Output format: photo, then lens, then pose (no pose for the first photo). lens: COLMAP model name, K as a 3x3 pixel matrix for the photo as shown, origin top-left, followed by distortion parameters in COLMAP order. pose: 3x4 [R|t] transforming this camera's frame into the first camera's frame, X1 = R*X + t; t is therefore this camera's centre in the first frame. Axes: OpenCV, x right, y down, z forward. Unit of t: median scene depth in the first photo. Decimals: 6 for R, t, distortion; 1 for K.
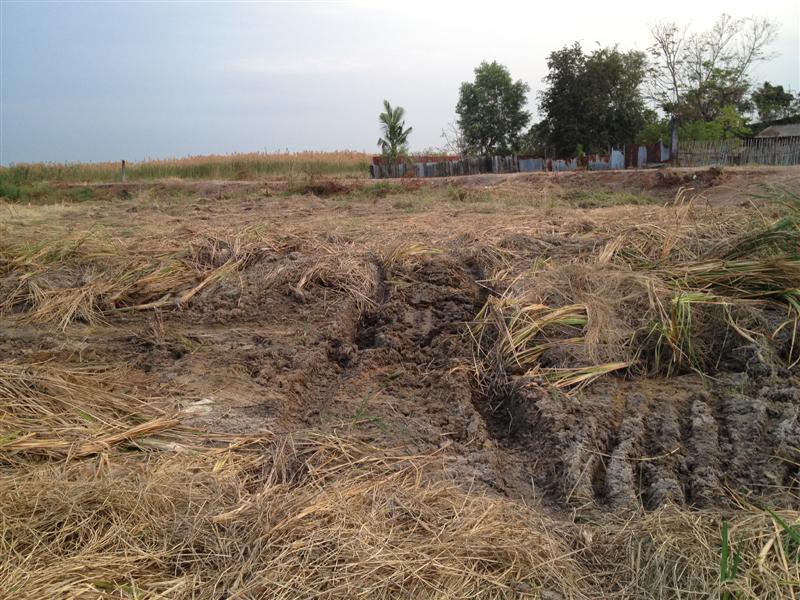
lens RADIAL K [[741.0, 0, 400.0], [0, 741.0, 300.0], [0, 0, 1]] dist [0.079366, -0.143925]
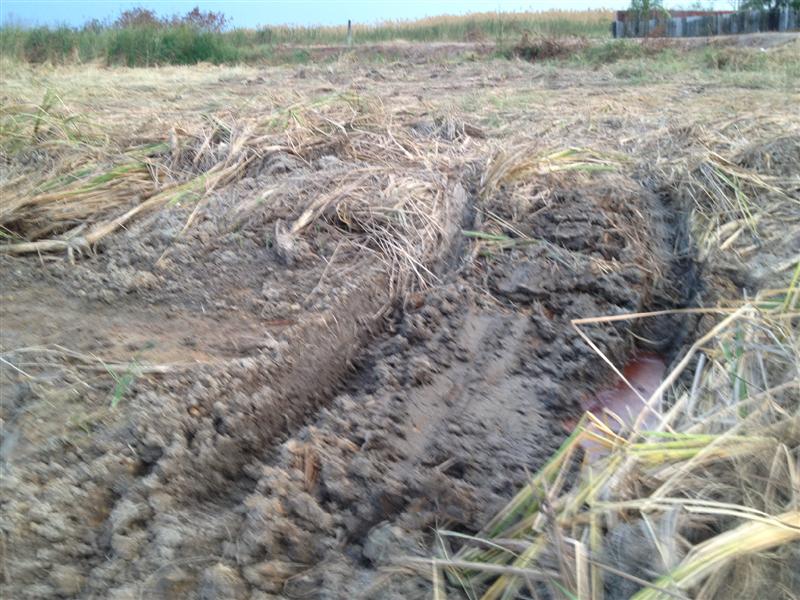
lens RADIAL K [[741.0, 0, 400.0], [0, 741.0, 300.0], [0, 0, 1]] dist [0.079366, -0.143925]
pose [[0.944986, 0.112377, -0.307203, 0.038862], [-0.059551, 0.982545, 0.176238, -0.025999], [0.321645, -0.148248, 0.935183, 0.210293]]
